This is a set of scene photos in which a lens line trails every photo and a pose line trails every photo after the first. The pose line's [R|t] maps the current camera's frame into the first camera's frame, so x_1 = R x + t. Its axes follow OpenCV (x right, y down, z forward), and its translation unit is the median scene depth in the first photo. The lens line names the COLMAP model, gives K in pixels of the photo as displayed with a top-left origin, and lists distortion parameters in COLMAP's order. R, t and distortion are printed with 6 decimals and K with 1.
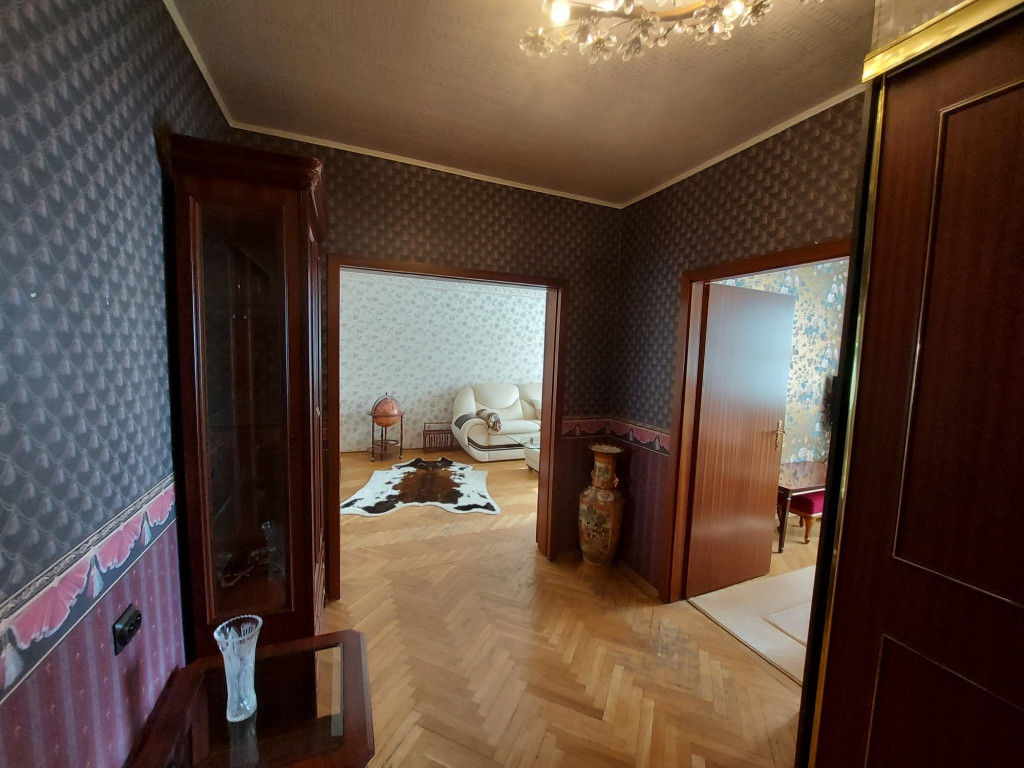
lens RADIAL K [[409.8, 0, 516.3], [0, 409.8, 385.2], [0, 0, 1]] dist [-0.019951, -0.000436]
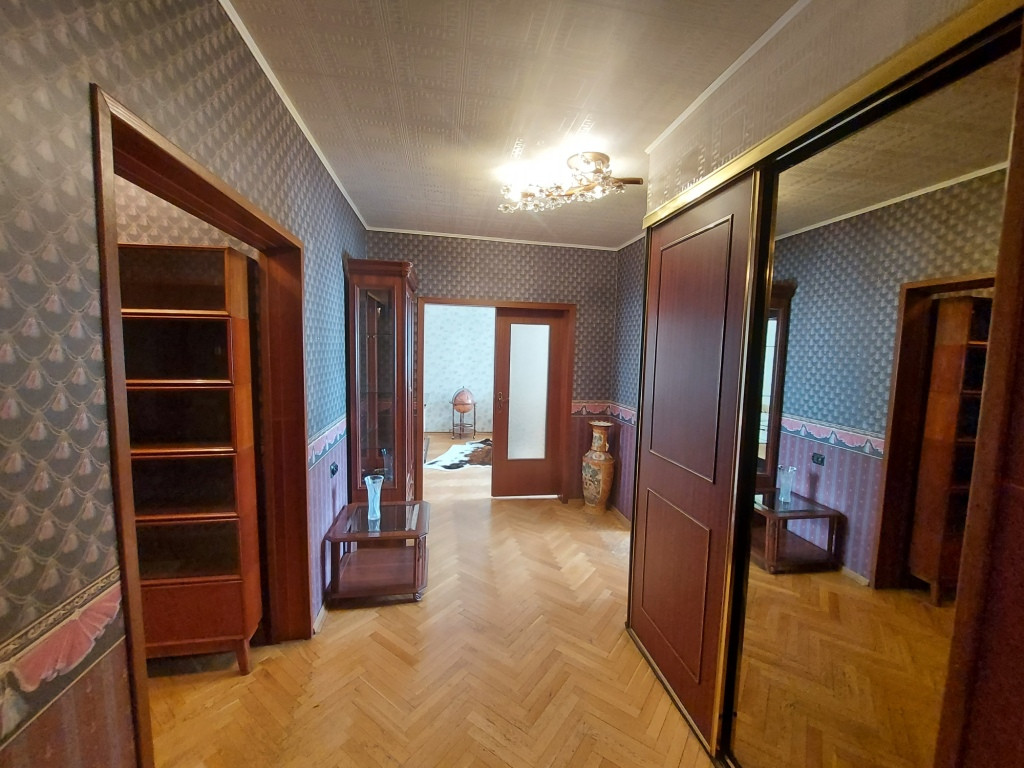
lens RADIAL K [[409.8, 0, 514.6], [0, 409.8, 384.3], [0, 0, 1]] dist [-0.019951, -0.000436]
pose [[0.975802, 0.010181, -0.218417, 0.162930], [-0.011367, 0.999927, -0.004174, 0.020820], [0.218359, 0.006555, 0.975847, -0.302735]]
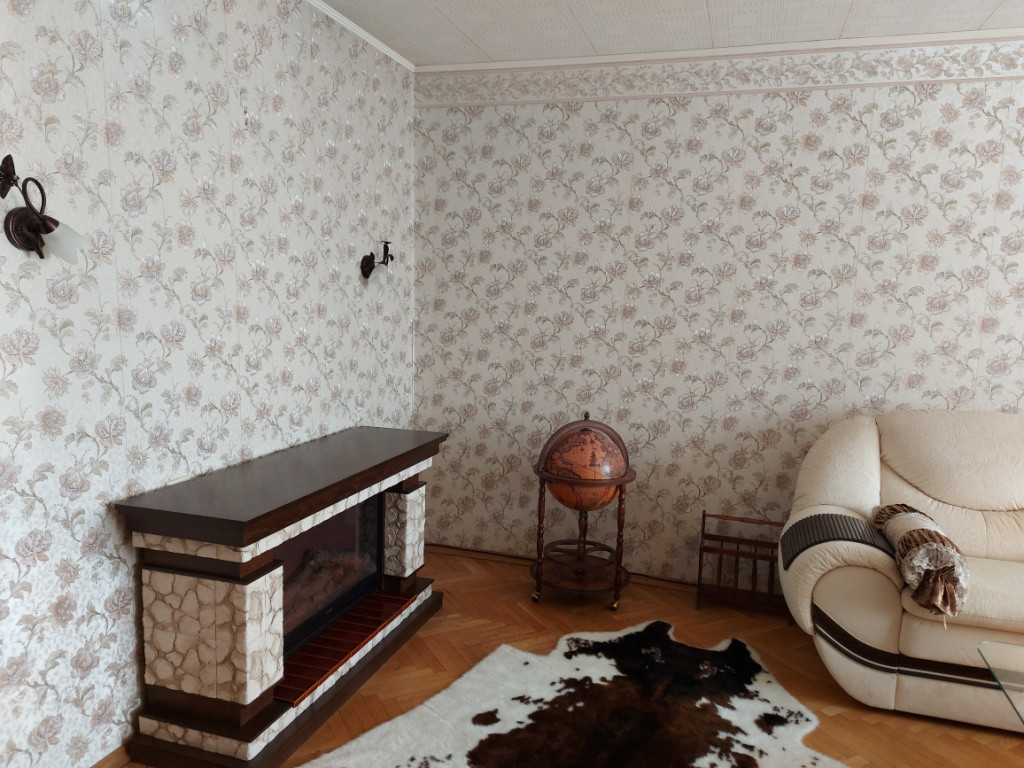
lens RADIAL K [[740.0, 0, 509.0], [0, 740.0, 387.5], [0, 0, 1]] dist [0.075703, -0.083635]
pose [[0.762533, 0.071772, -0.642956, 0.051144], [-0.056699, 0.997417, 0.044096, -0.038937], [0.644460, 0.002830, 0.764633, 0.642745]]
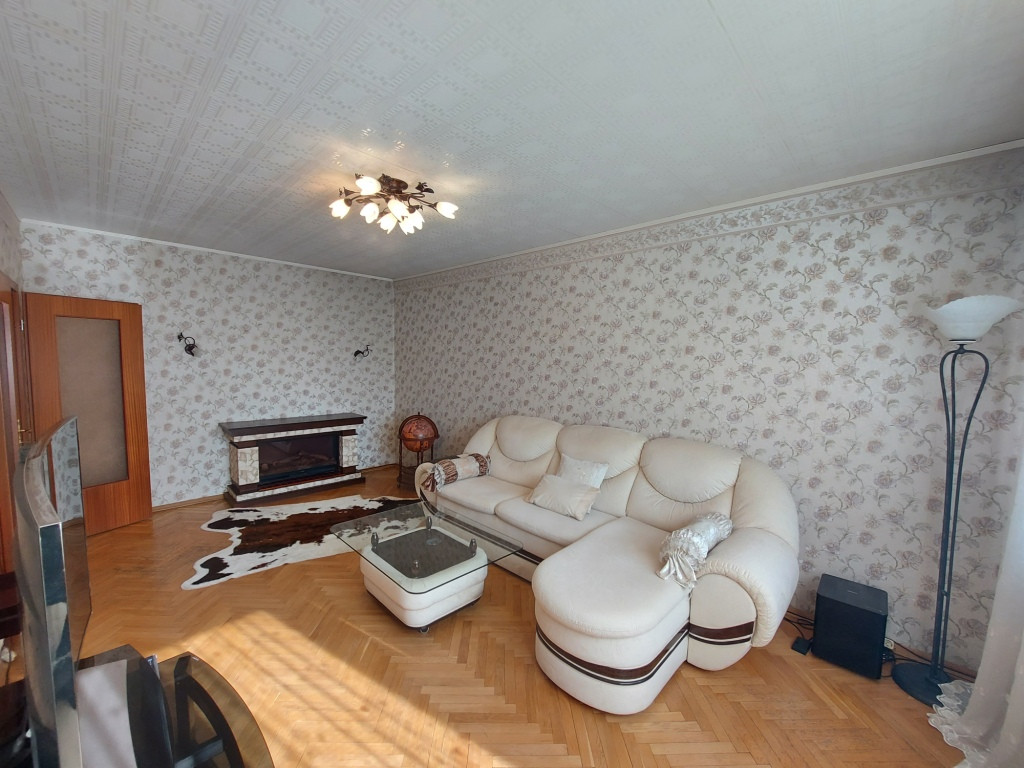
lens RADIAL K [[409.8, 0, 498.7], [0, 409.8, 376.6], [0, 0, 1]] dist [-0.019951, -0.000436]
pose [[0.360652, 0.009695, -0.932650, 0.736242], [-0.065046, 0.997773, -0.014781, -0.070184], [0.930430, 0.065996, 0.360479, 1.150117]]
